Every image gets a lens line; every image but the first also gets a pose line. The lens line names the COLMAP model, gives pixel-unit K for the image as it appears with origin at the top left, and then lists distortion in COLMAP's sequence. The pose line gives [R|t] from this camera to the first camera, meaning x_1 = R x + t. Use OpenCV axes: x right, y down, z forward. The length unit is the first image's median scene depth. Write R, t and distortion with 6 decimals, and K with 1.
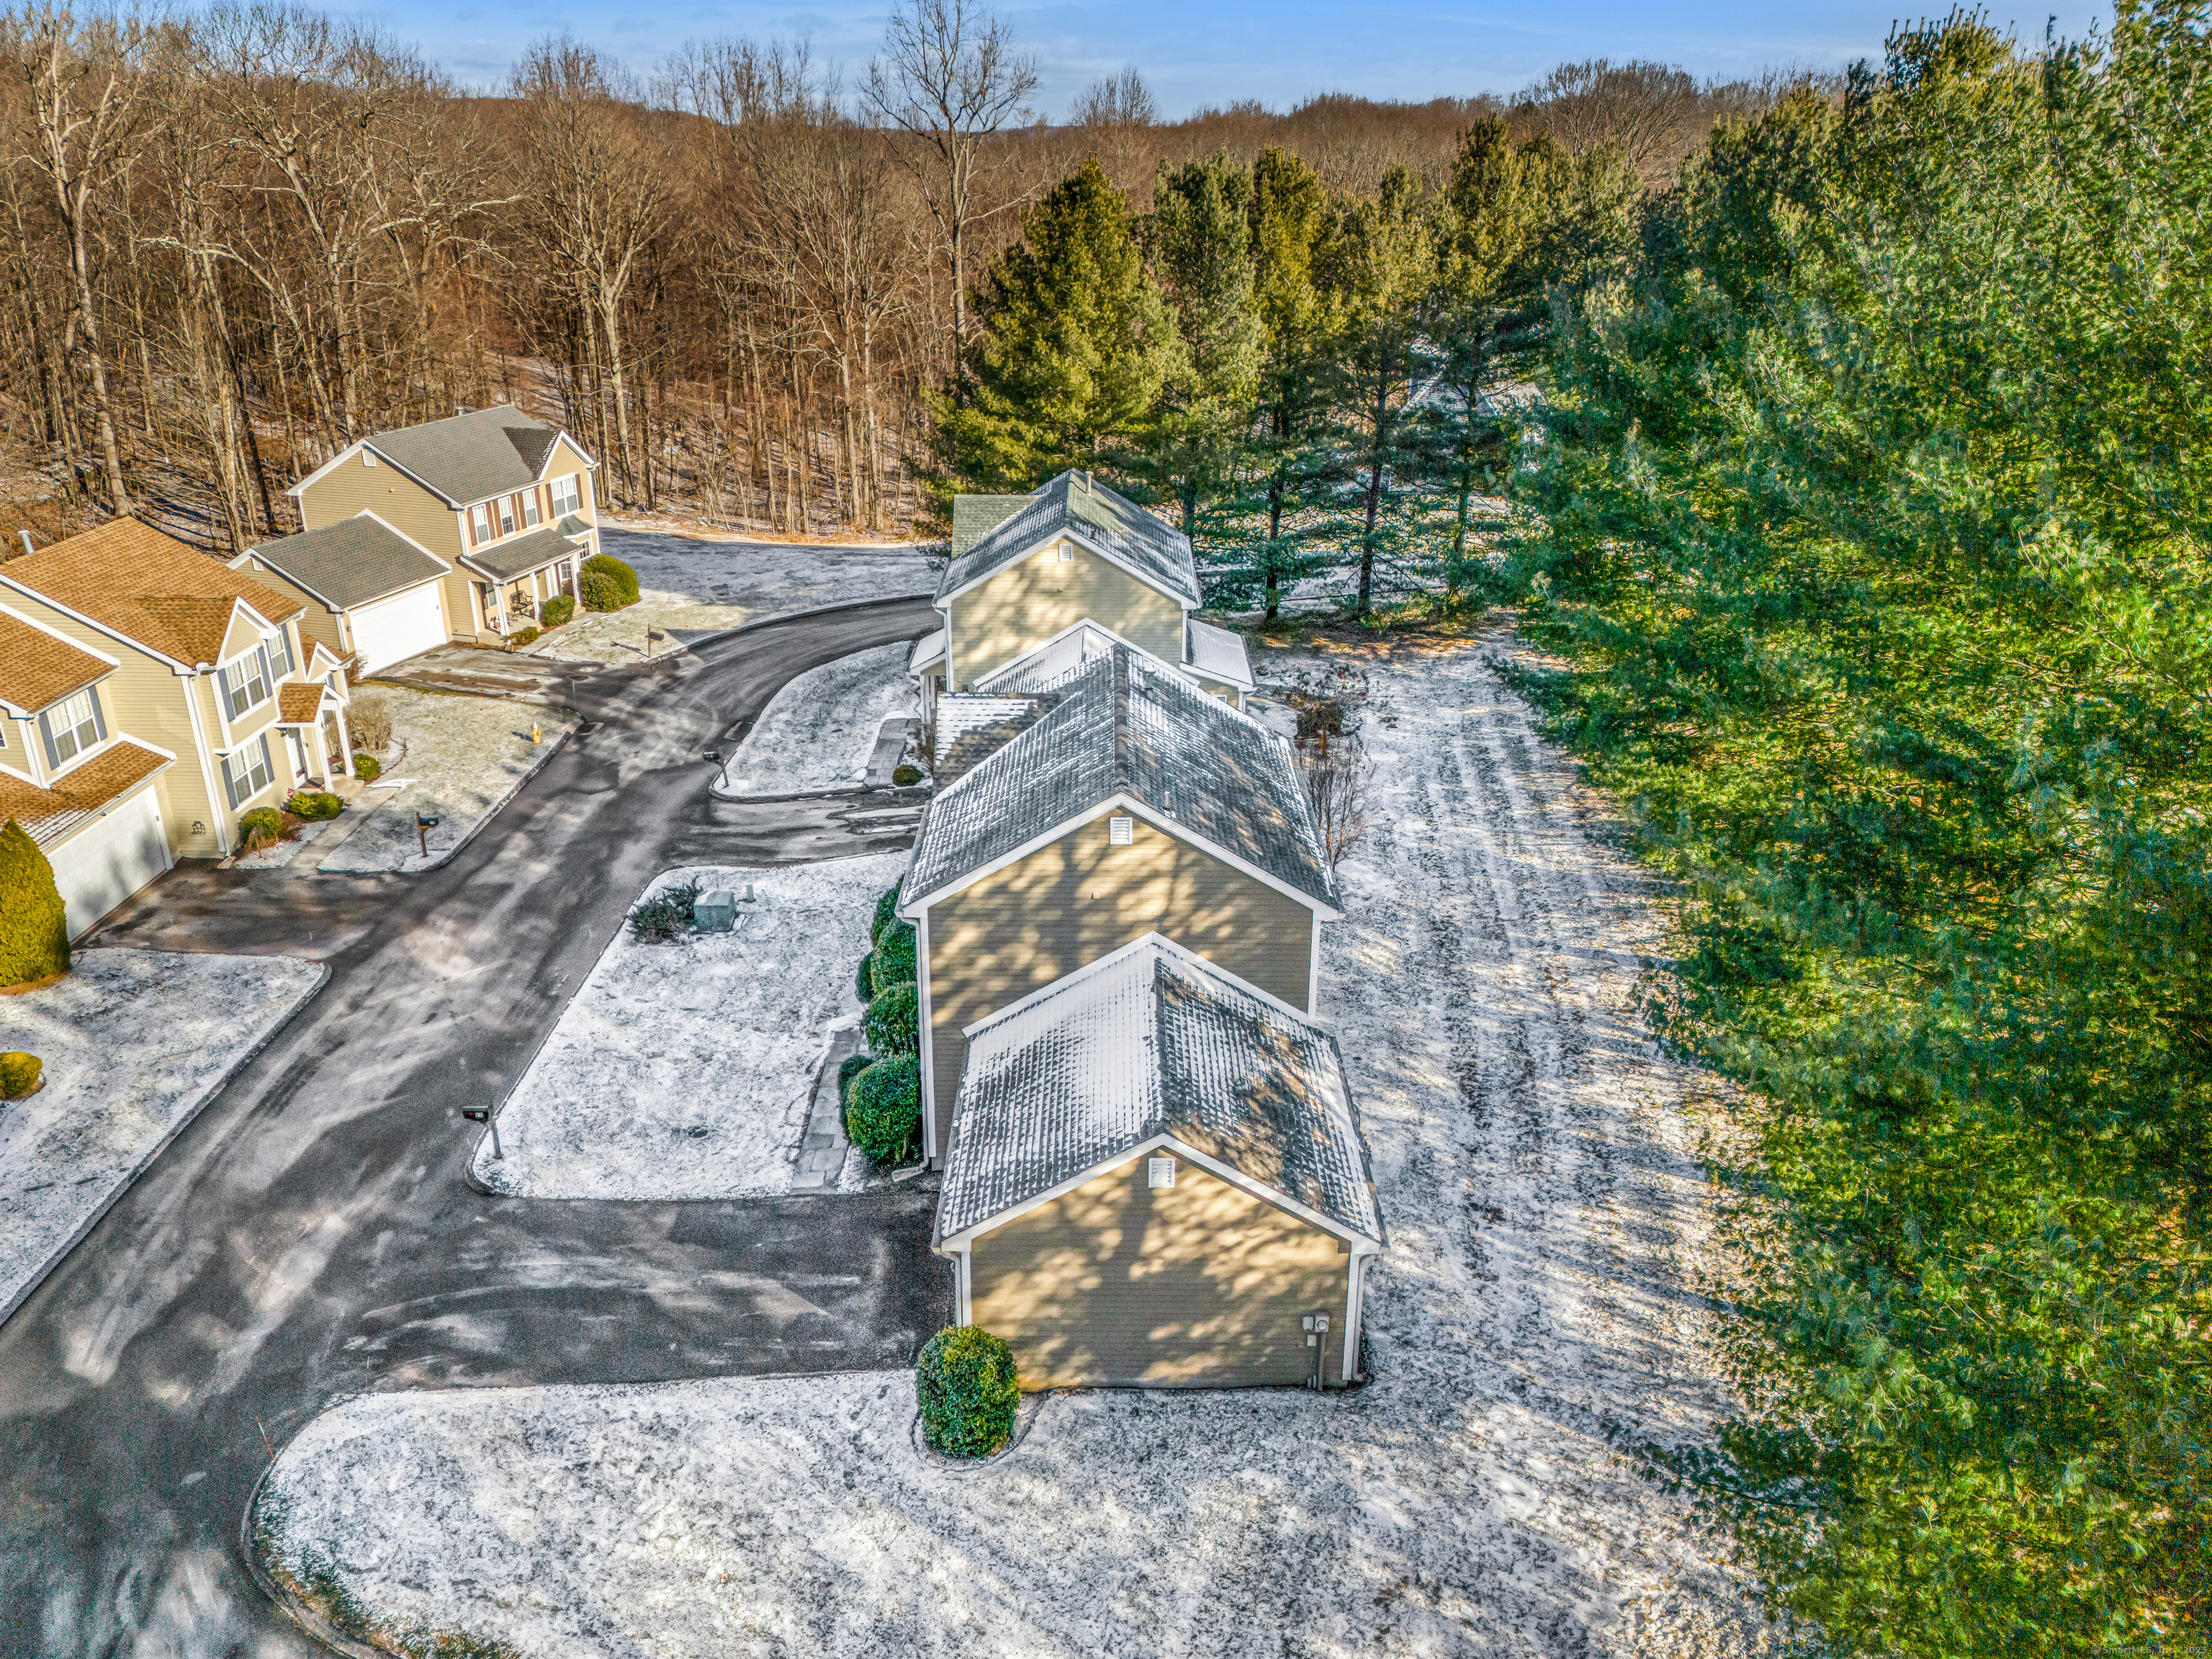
lens RADIAL K [[1623.4, 0, 1115.6], [0, 1623.4, 827.3], [0, 0, 1]] dist [0.064056, -0.053404]
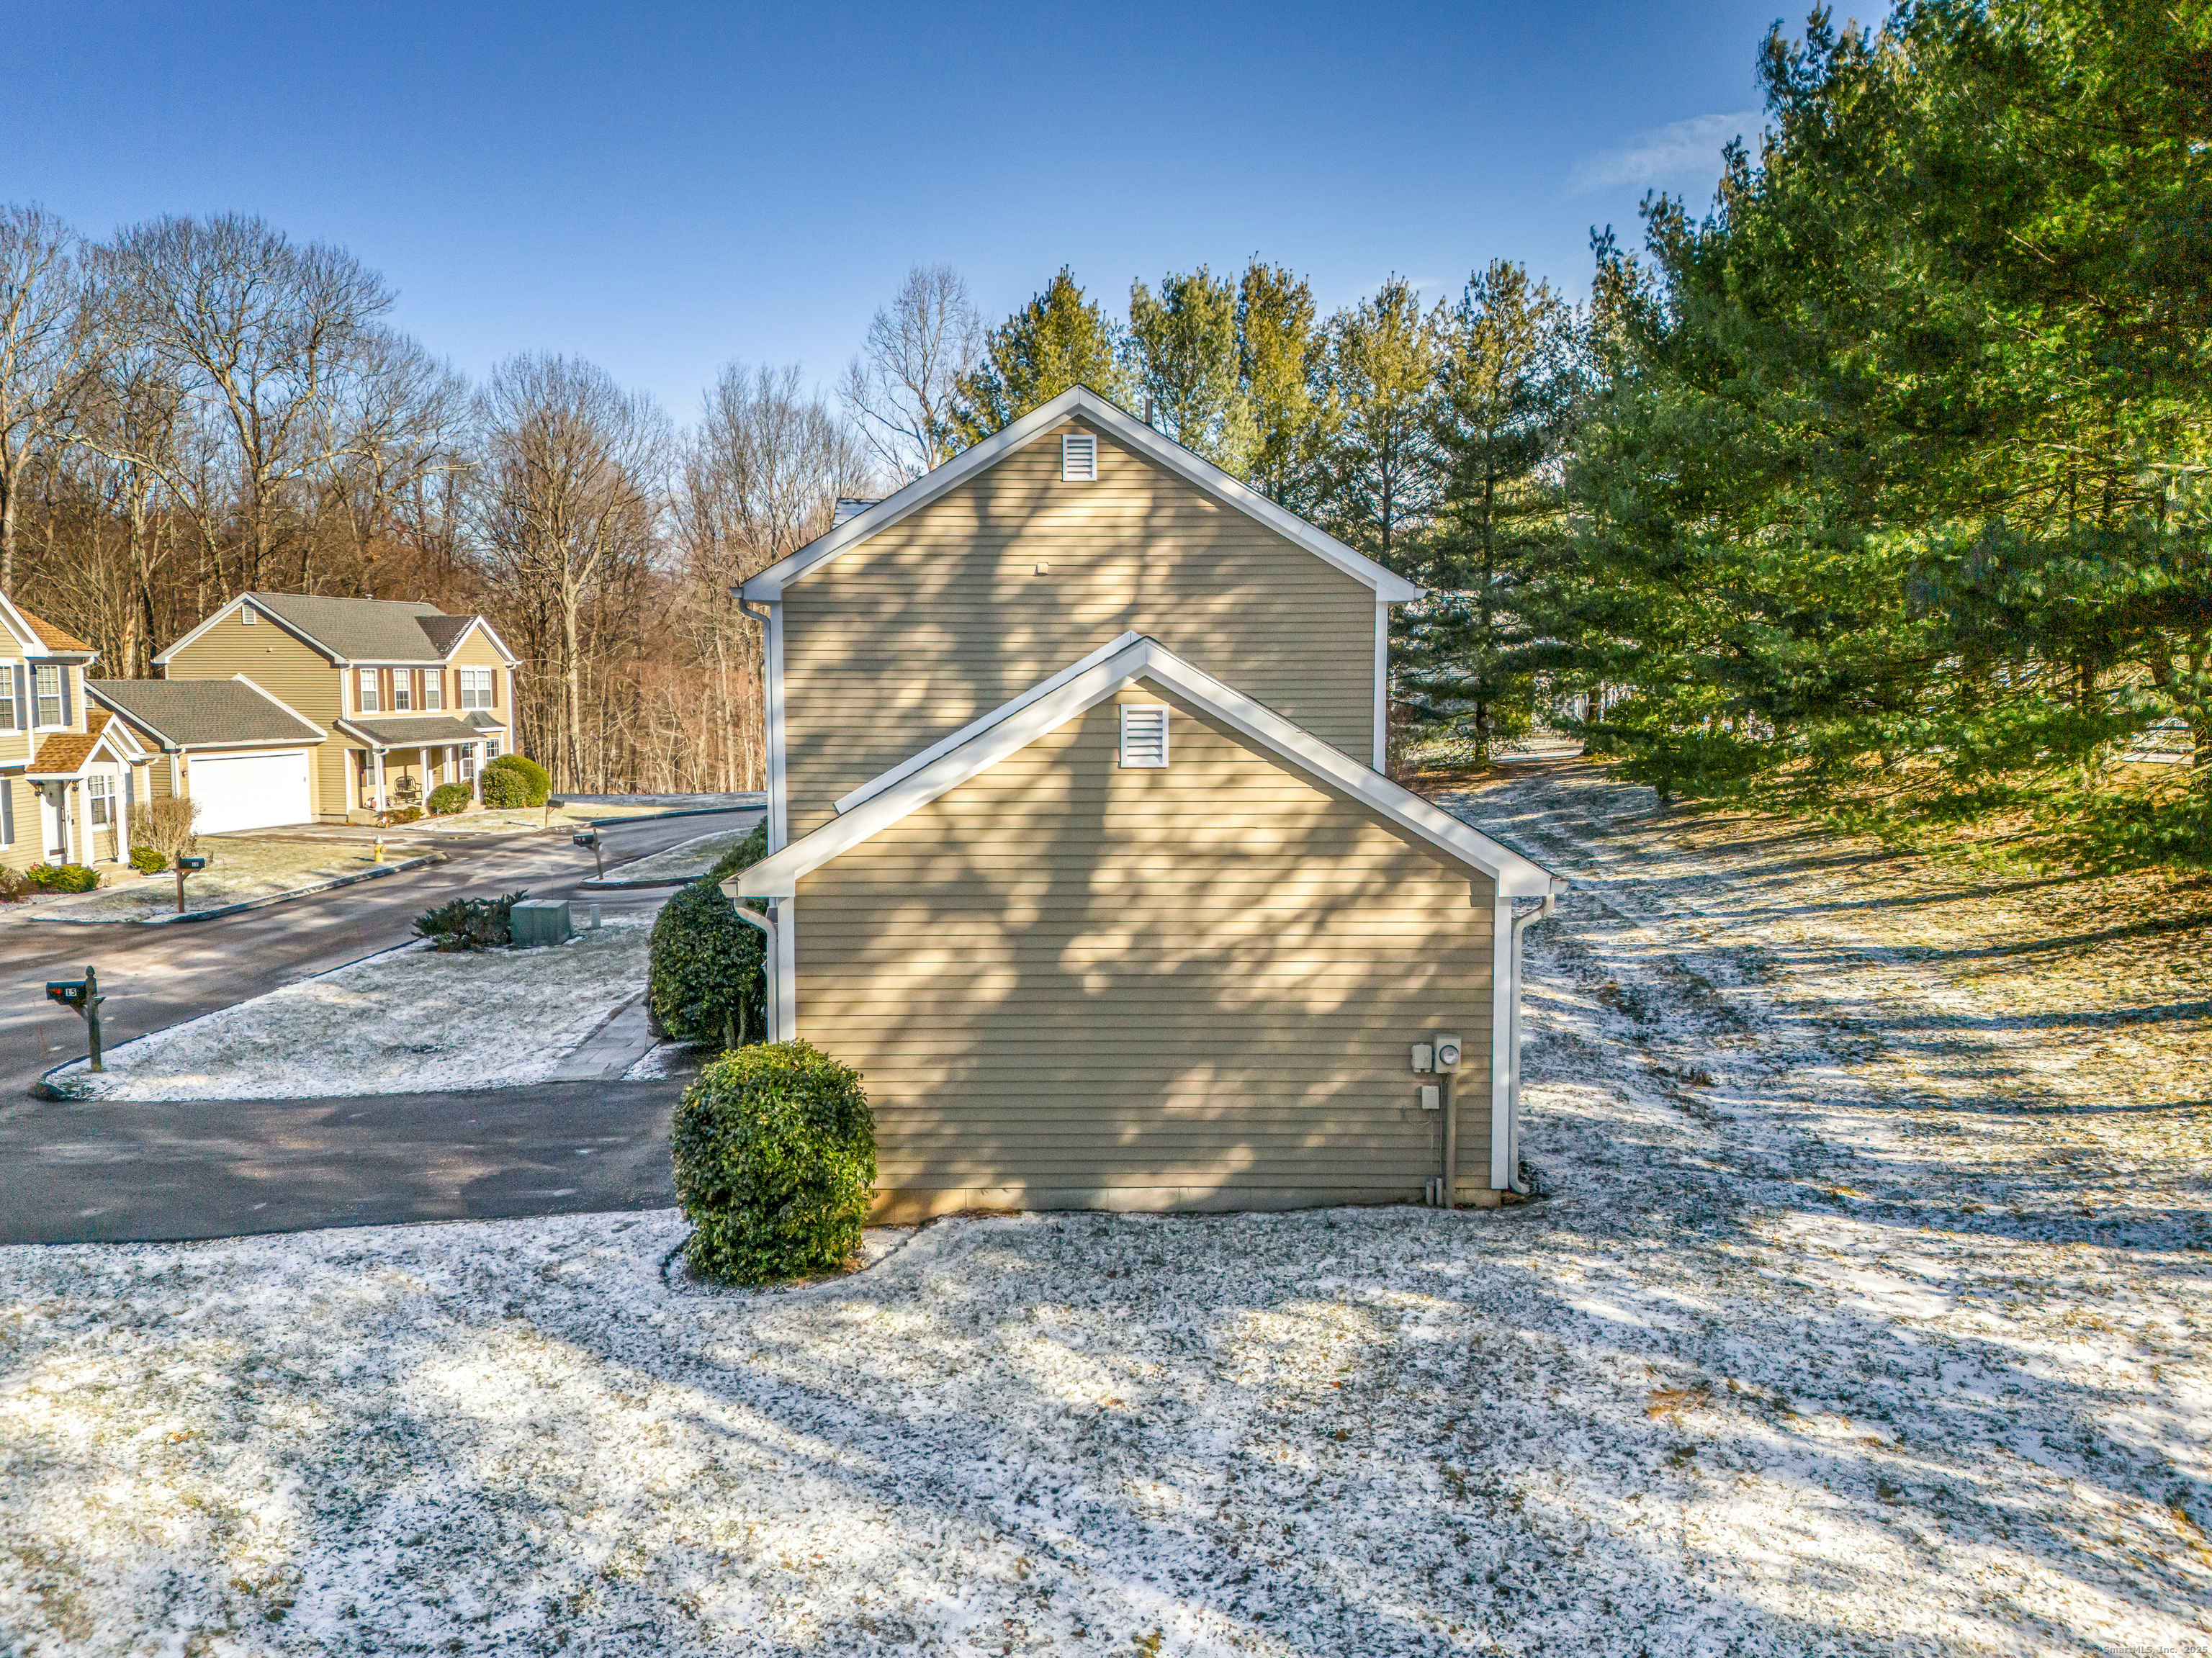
lens RADIAL K [[1623.3, 0, 1116.5], [0, 1623.3, 826.0], [0, 0, 1]] dist [0.064056, -0.053404]
pose [[0.999950, -0.006242, 0.007808, 0.010627], [0.008312, 0.953077, -0.302614, 0.302613], [-0.005552, 0.302664, 0.953081, 0.361592]]
